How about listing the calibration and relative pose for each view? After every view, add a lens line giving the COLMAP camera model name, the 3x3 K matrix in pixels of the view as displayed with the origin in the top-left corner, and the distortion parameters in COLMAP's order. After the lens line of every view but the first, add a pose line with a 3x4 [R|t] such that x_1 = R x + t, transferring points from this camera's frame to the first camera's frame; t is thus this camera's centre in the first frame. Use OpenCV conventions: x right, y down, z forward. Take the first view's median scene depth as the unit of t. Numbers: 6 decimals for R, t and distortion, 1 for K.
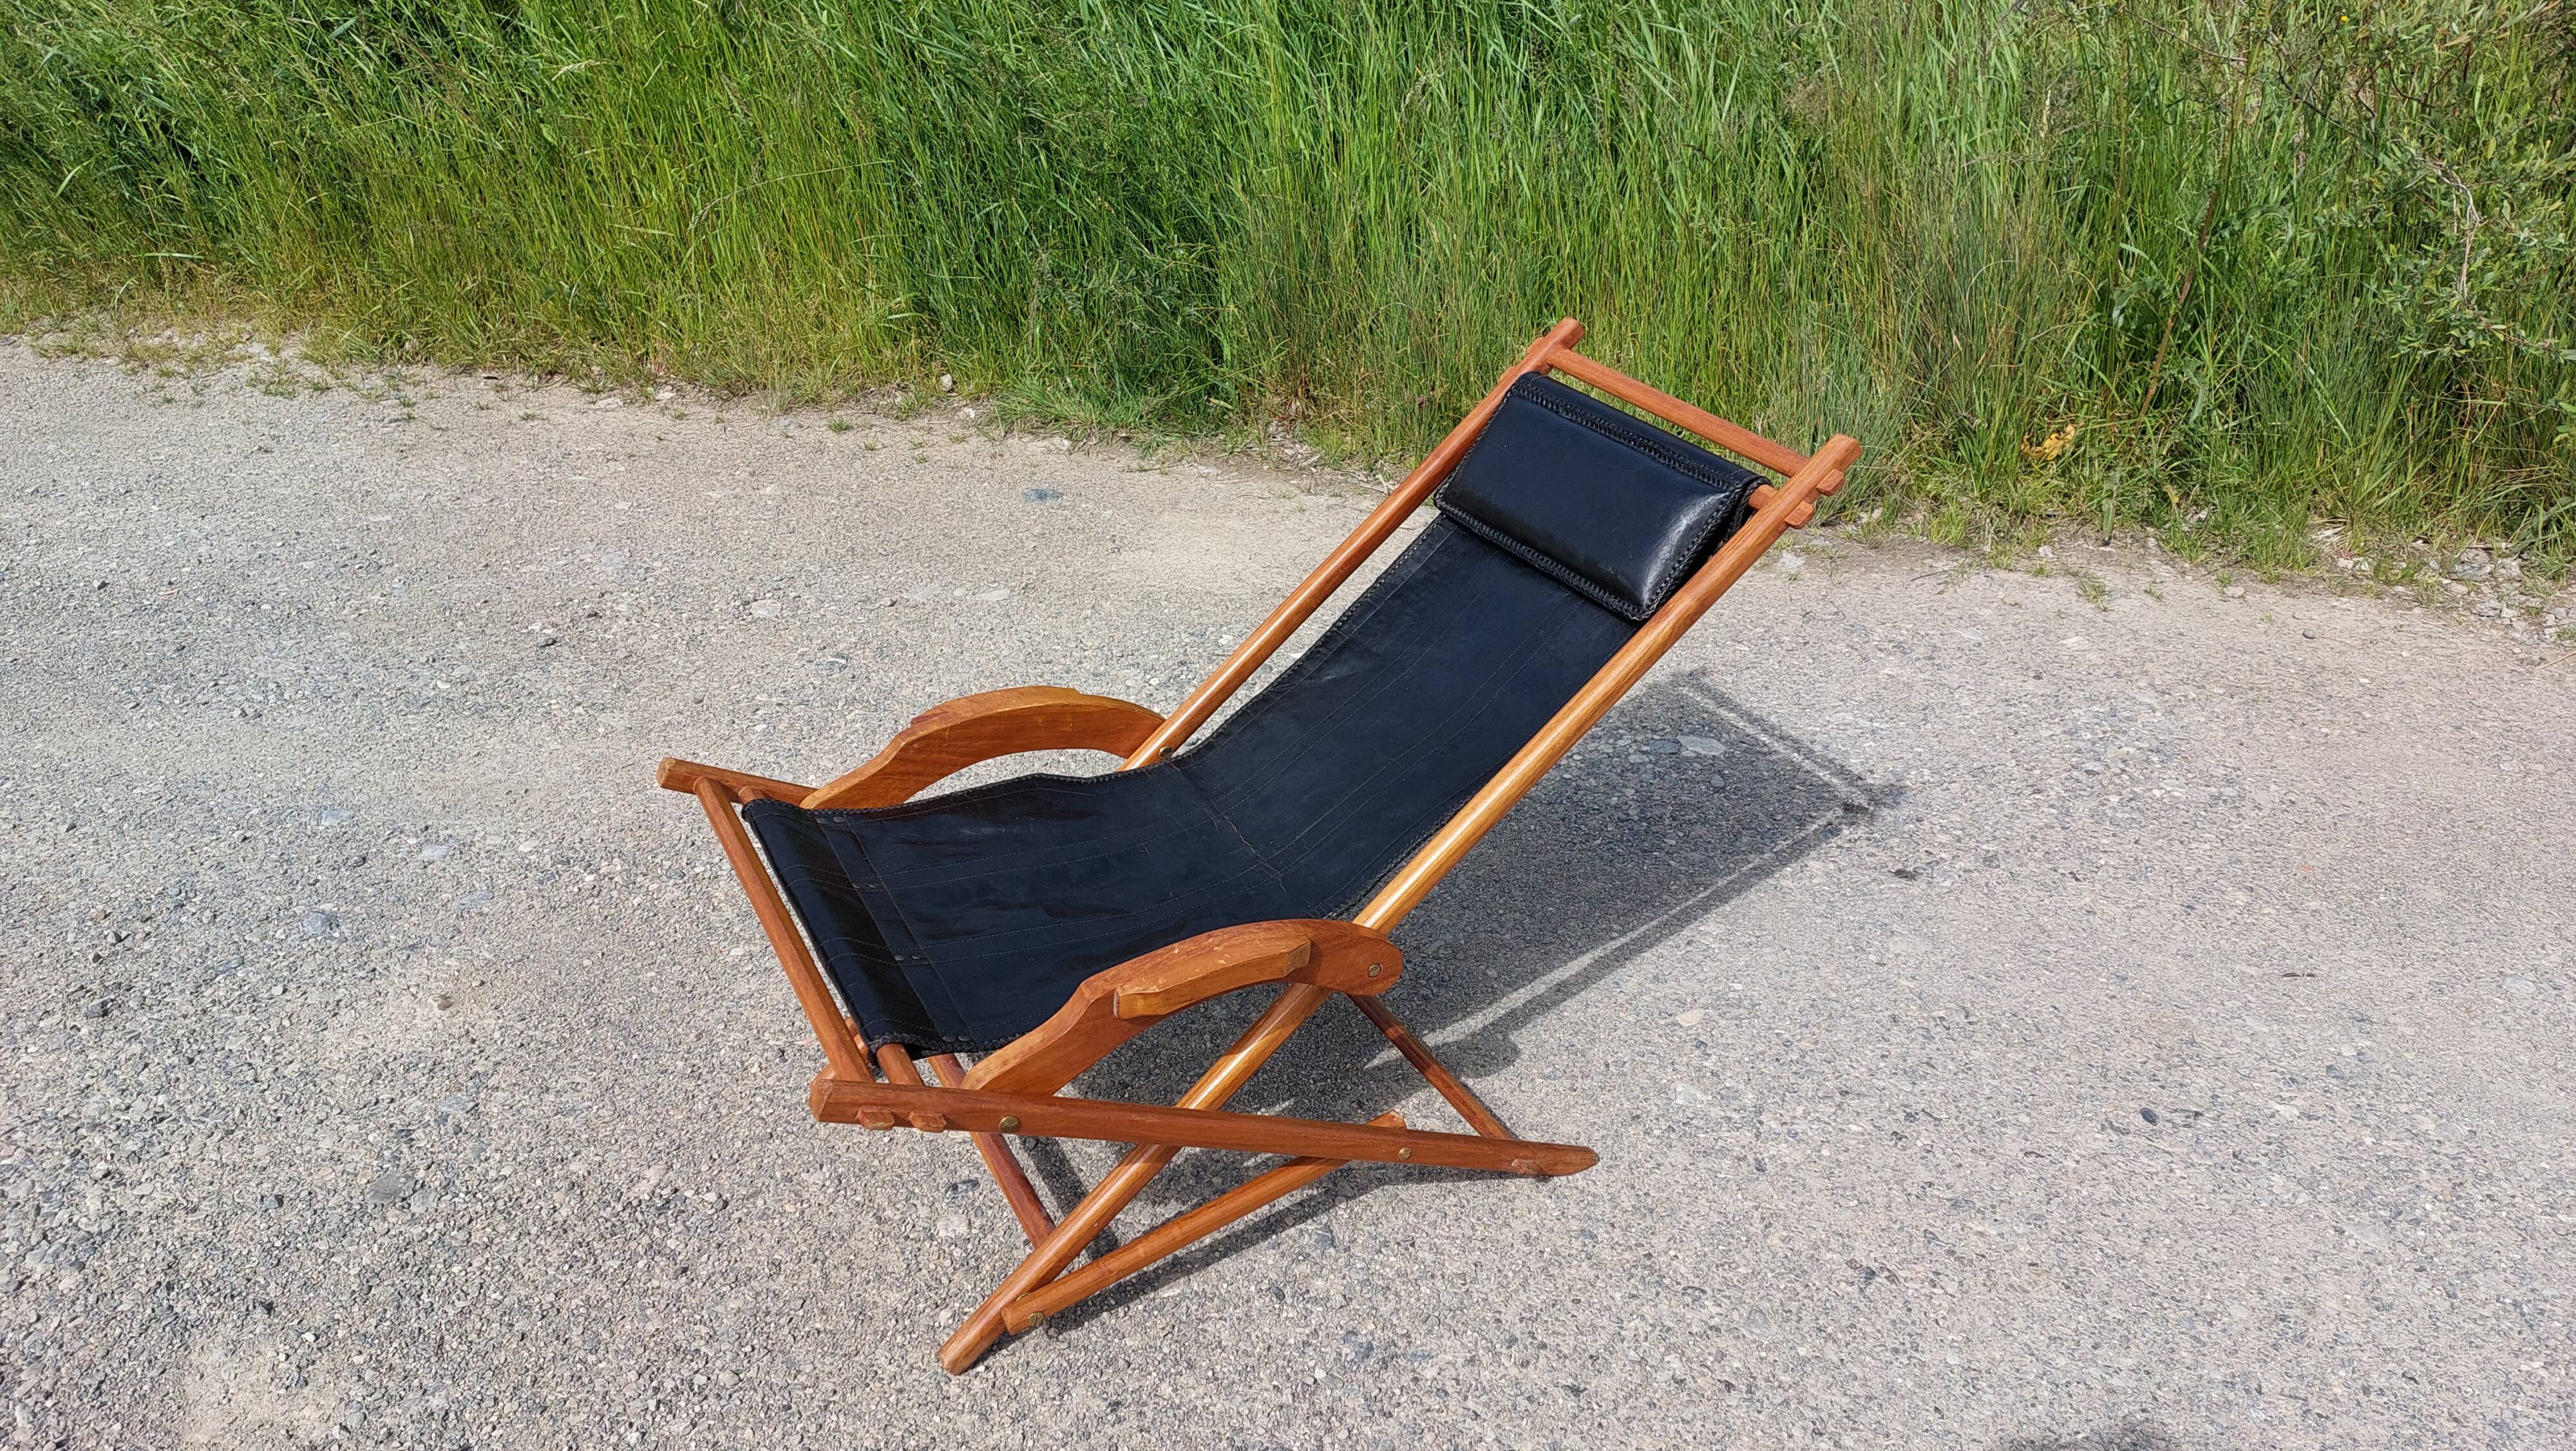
lens RADIAL K [[1847.7, 0, 1286.6], [0, 1847.7, 722.1], [0, 0, 1]] dist [0.059442, -0.055031]
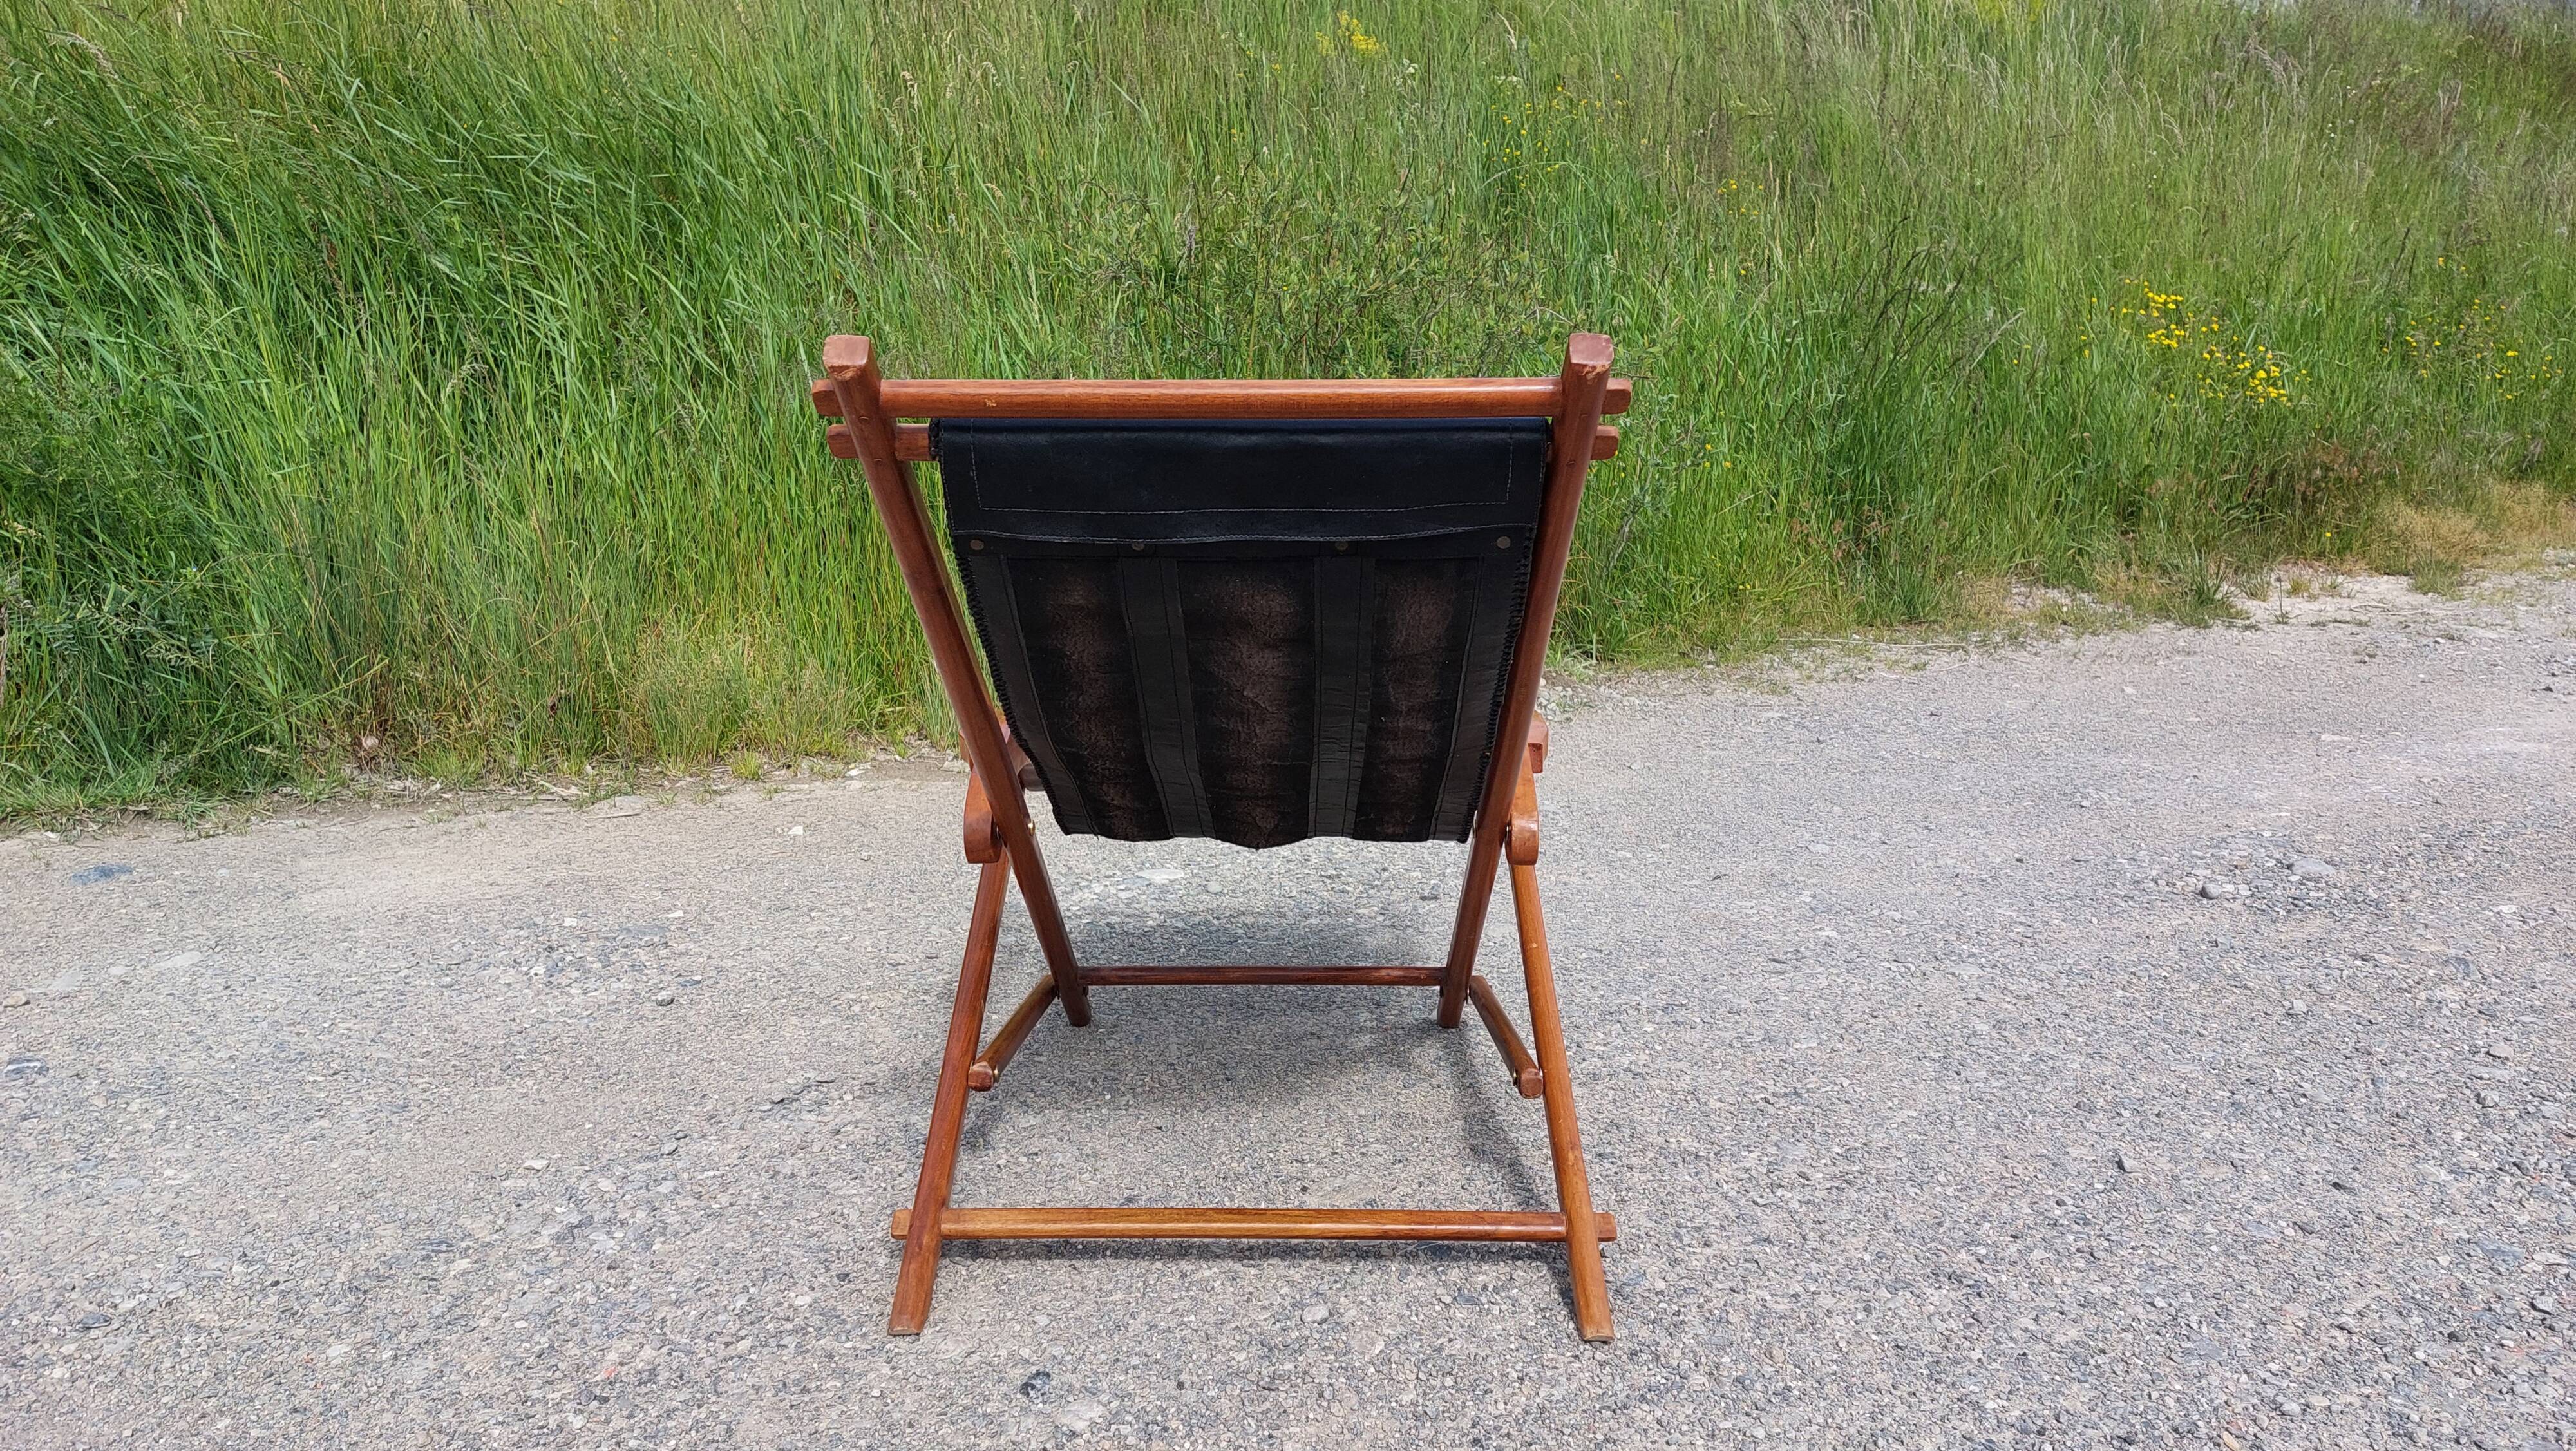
lens RADIAL K [[1847.7, 0, 1280.4], [0, 1847.7, 716.4], [0, 0, 1]] dist [0.059442, -0.055031]
pose [[0.705297, -0.135118, 0.695916, -0.447622], [0.326425, 0.933307, -0.149617, 0.113943], [-0.629288, 0.332689, 0.702364, 0.262812]]
